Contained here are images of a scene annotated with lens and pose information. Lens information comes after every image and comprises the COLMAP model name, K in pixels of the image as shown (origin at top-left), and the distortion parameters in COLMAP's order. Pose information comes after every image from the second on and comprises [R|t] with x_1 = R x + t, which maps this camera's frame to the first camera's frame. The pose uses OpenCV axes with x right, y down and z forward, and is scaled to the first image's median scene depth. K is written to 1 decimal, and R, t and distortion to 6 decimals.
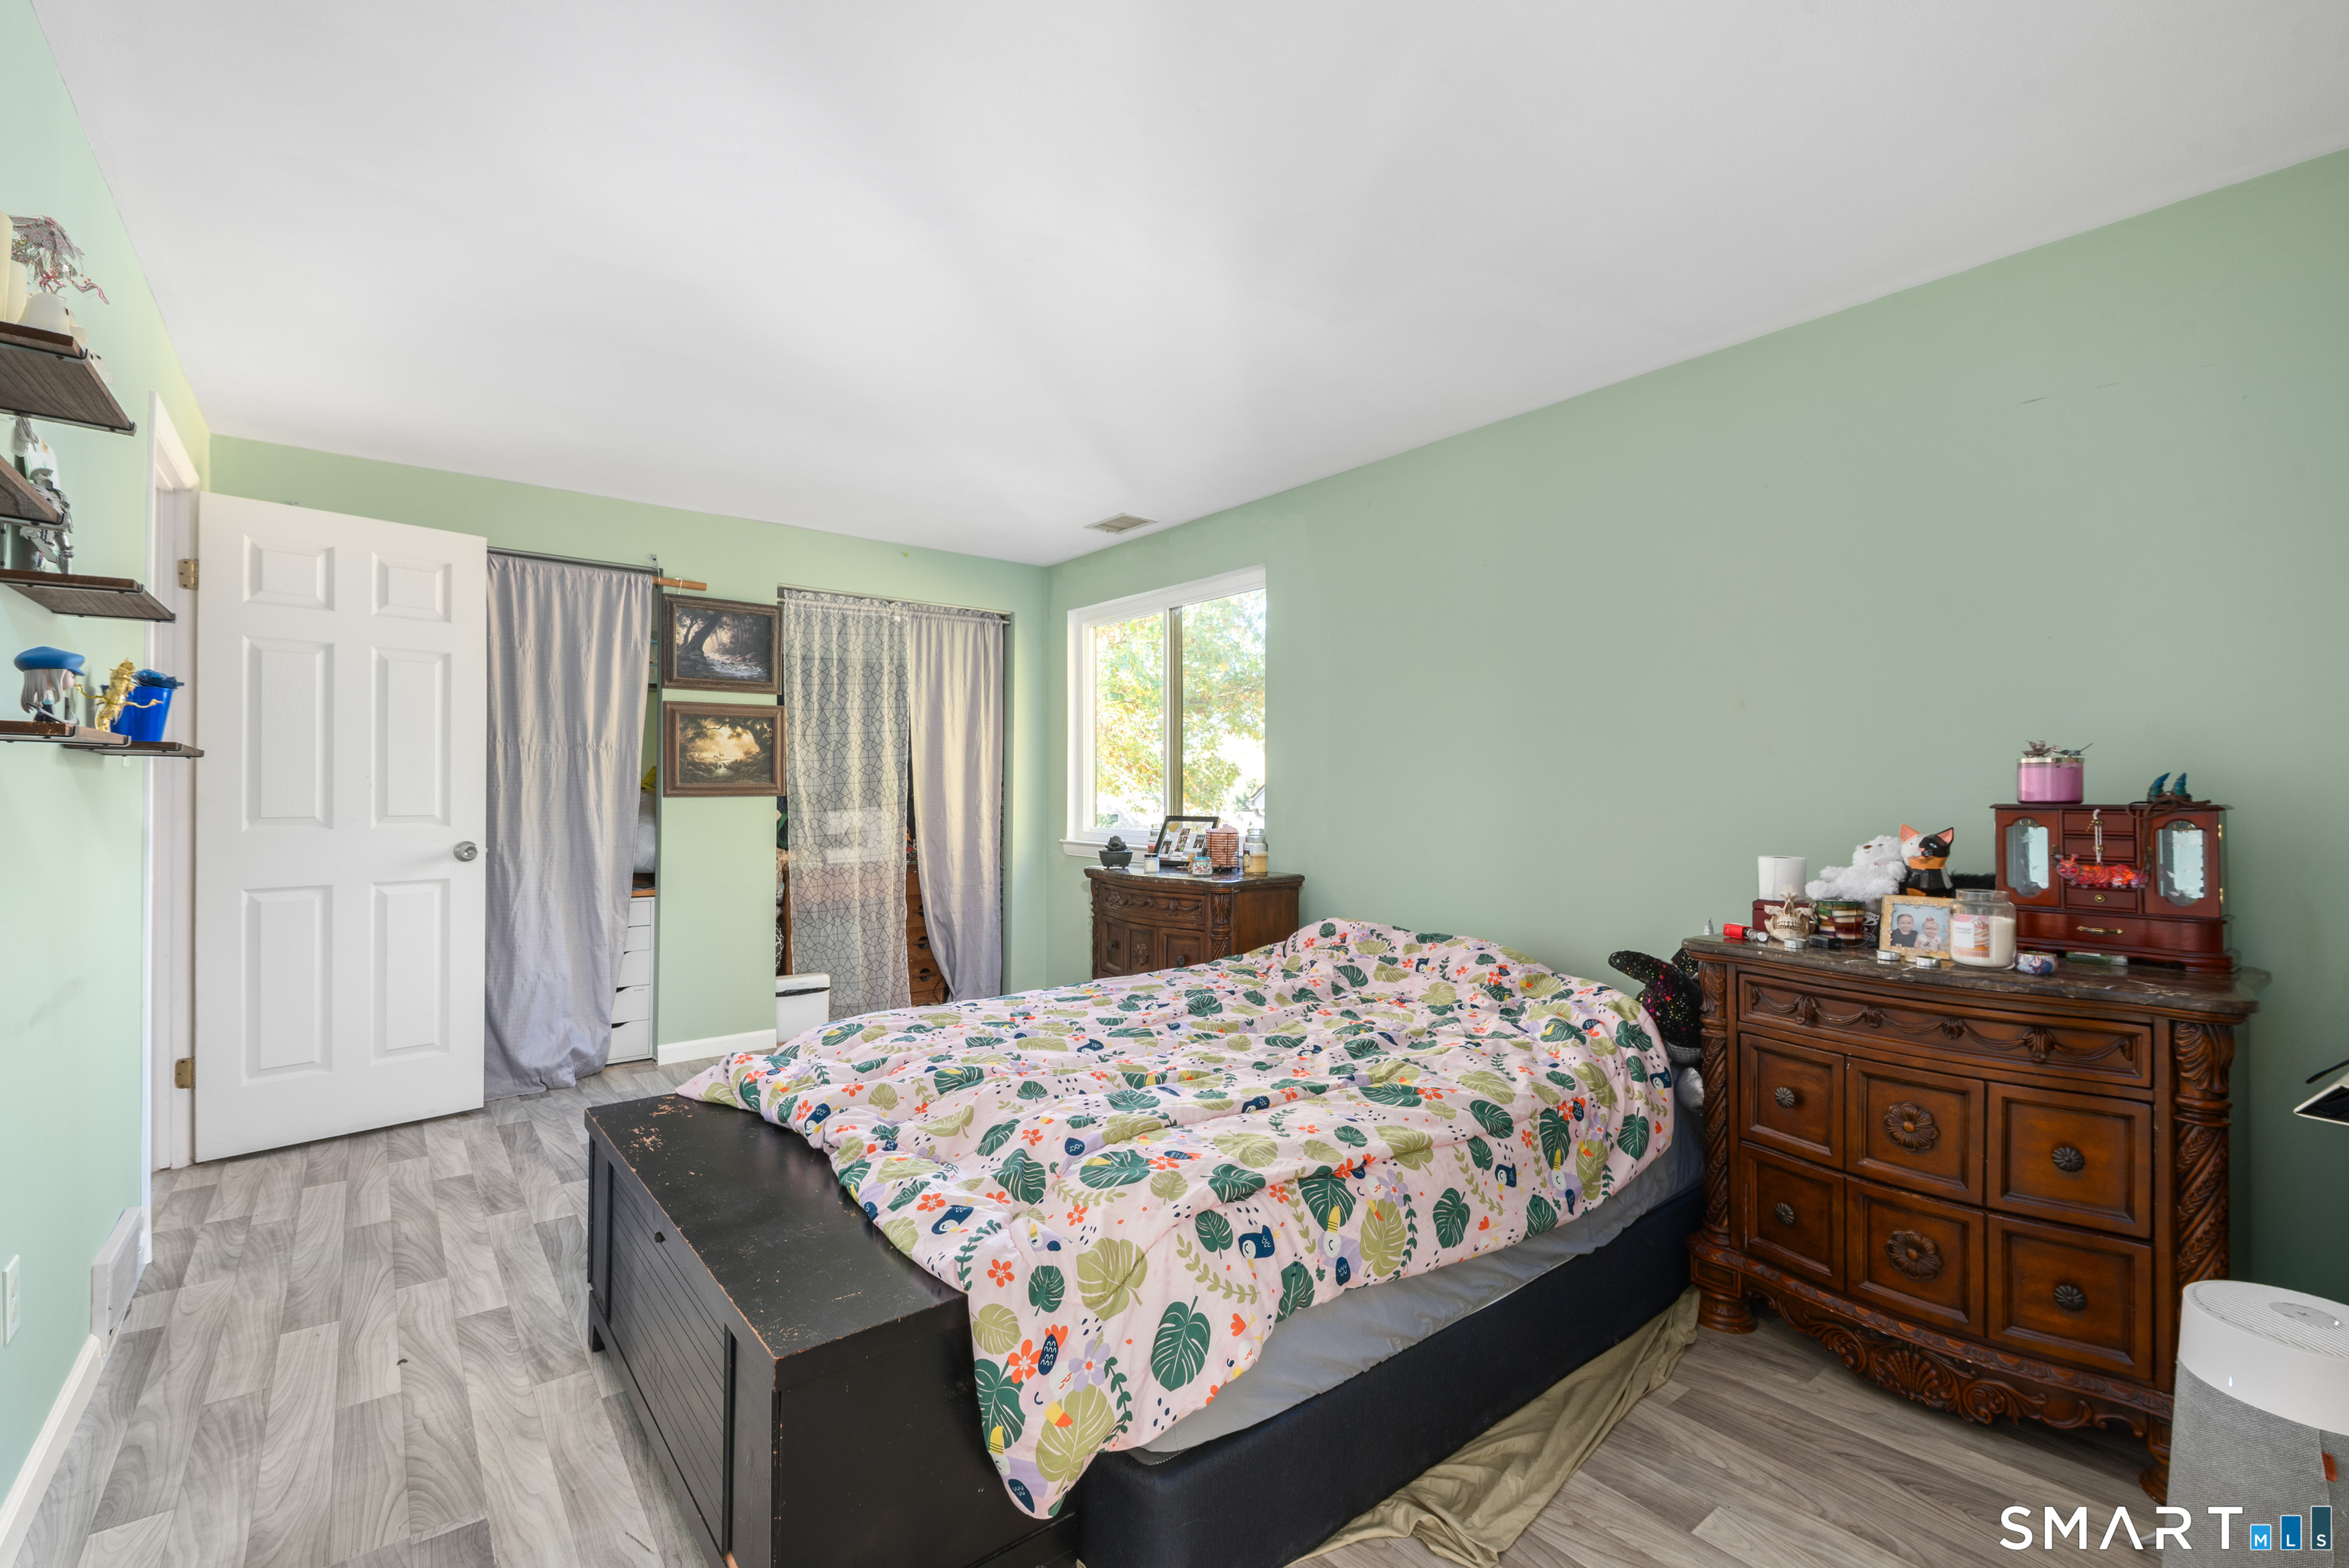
lens RADIAL K [[1003.5, 0, 1155.0], [0, 1003.5, 790.0], [0, 0, 1]] dist [0.002177, -0.005536]
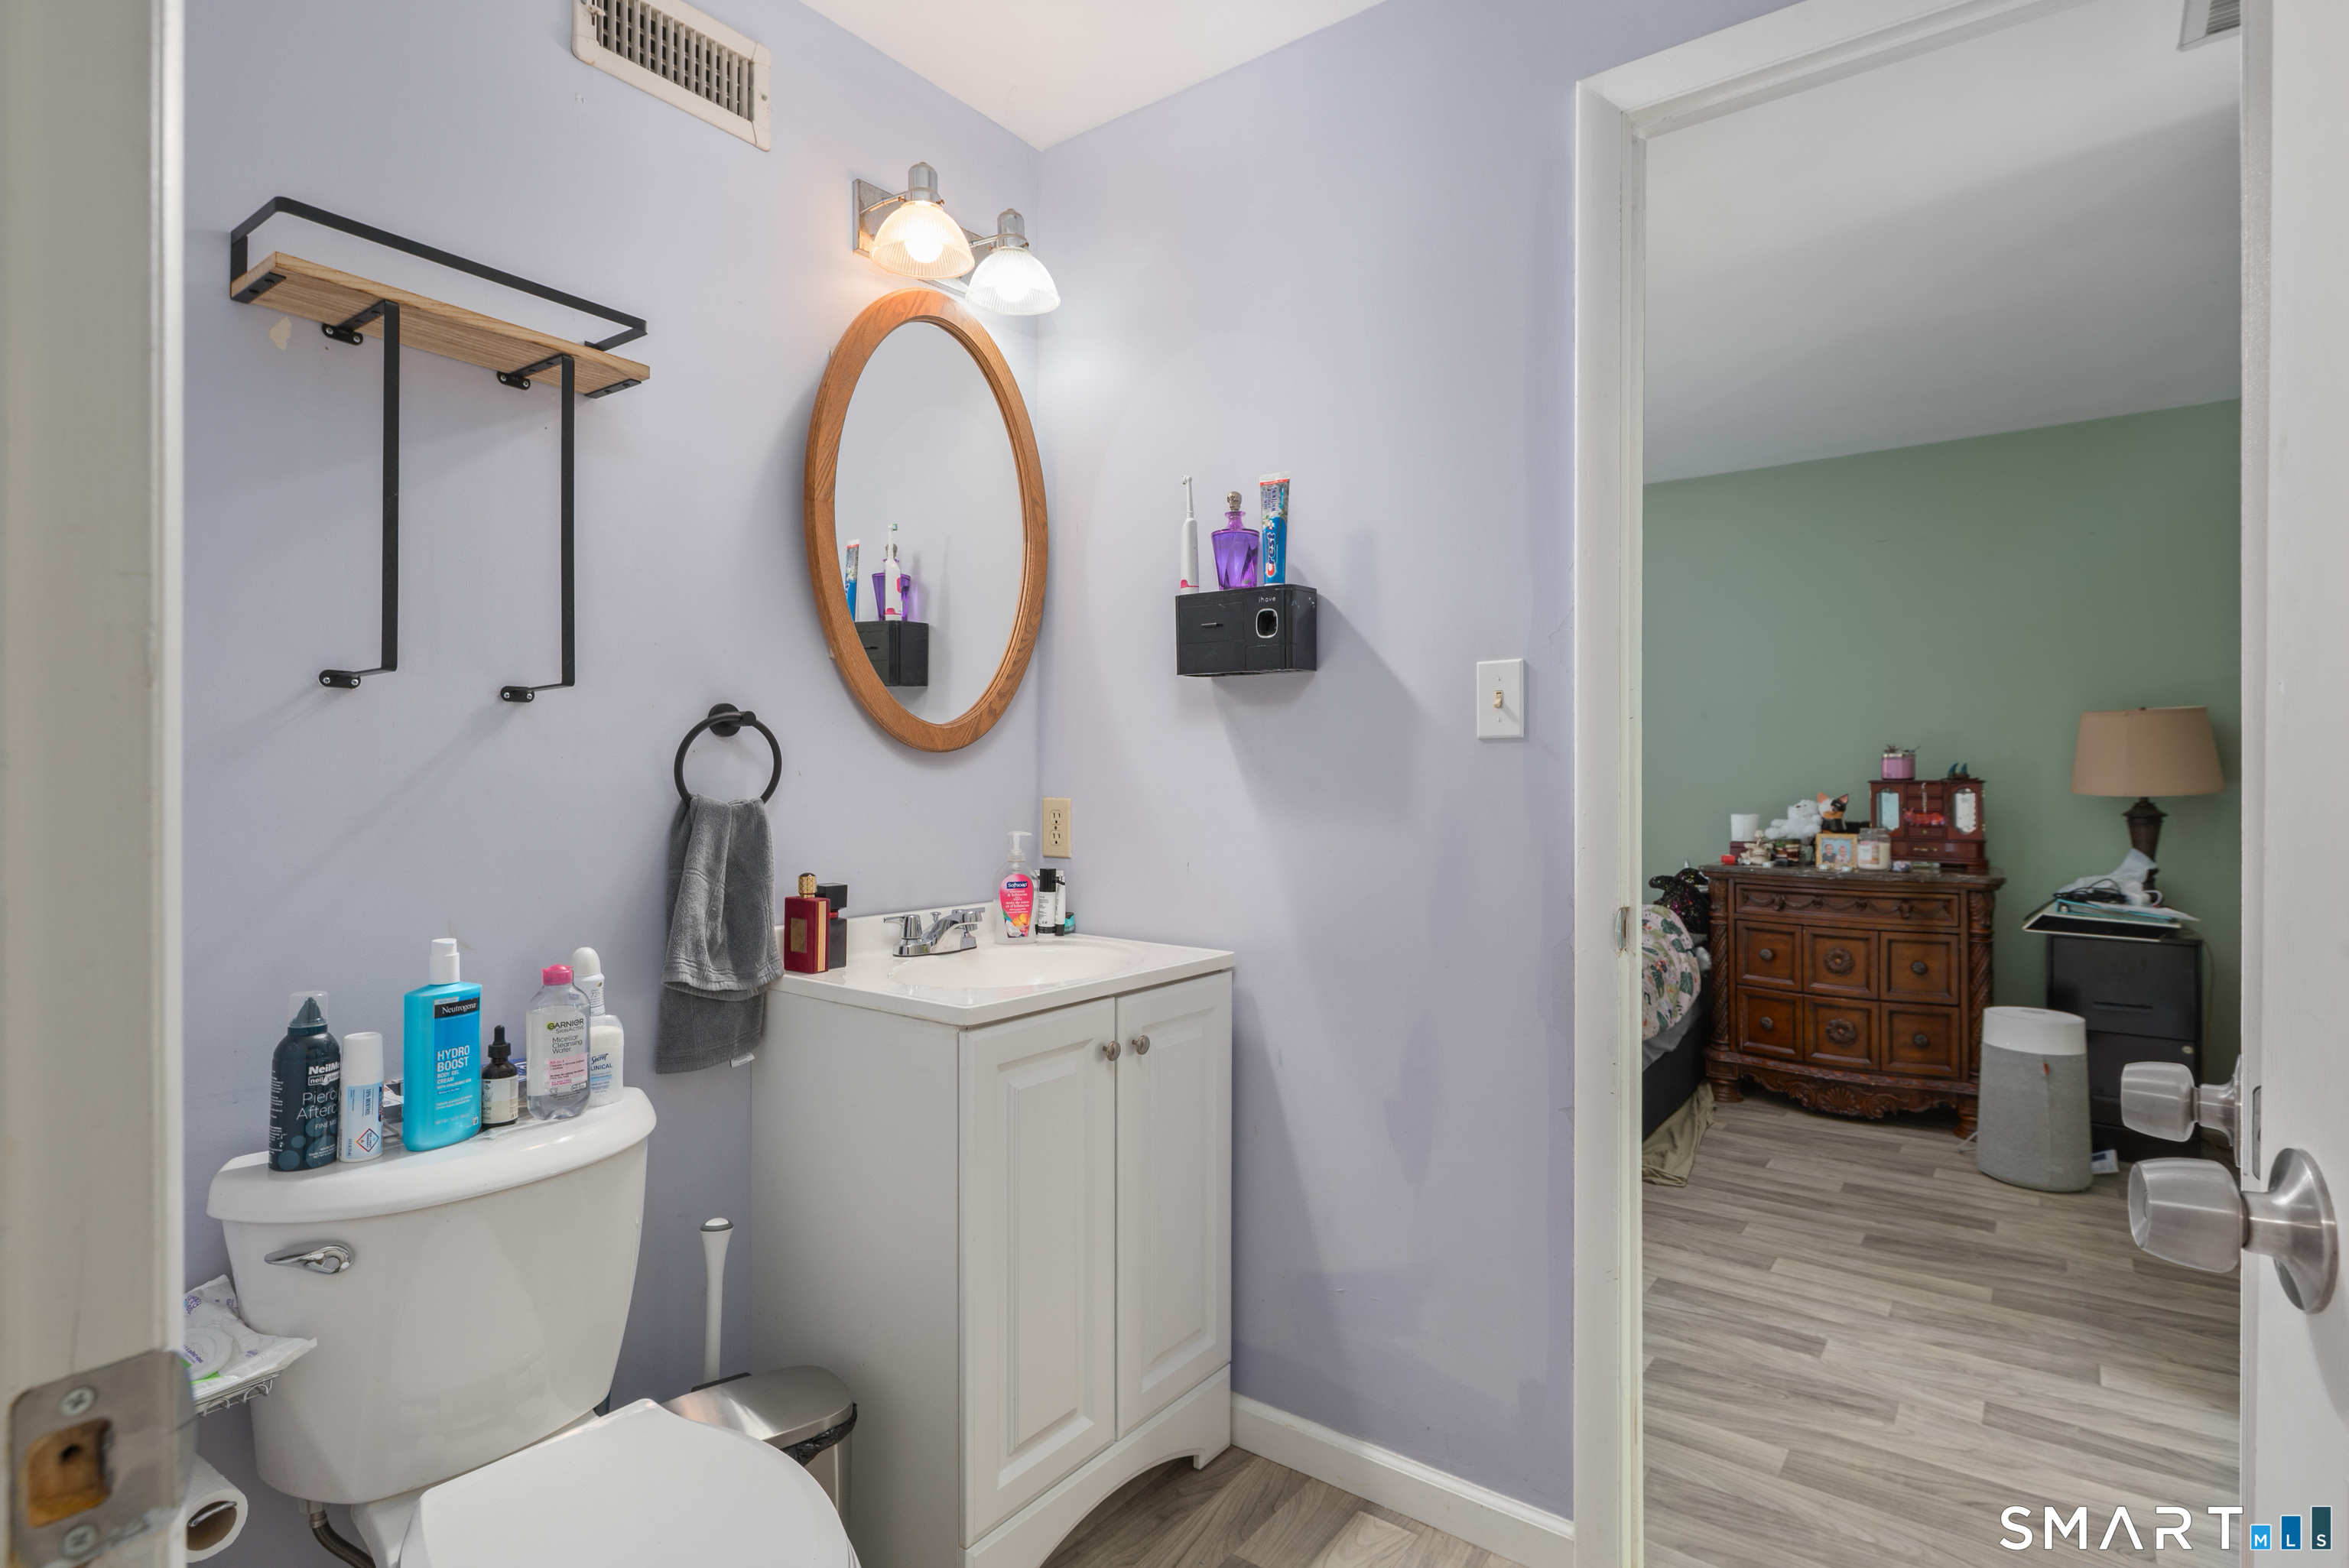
lens RADIAL K [[1142.2, 0, 1174.5], [0, 1142.2, 784.0], [0, 0, 1]] dist [0.021438, 0.000040]
pose [[0.965687, -0.007137, 0.259611, -0.894523], [0.003339, 0.999881, 0.015069, -0.014404], [-0.259688, -0.013685, 0.965596, -0.649235]]
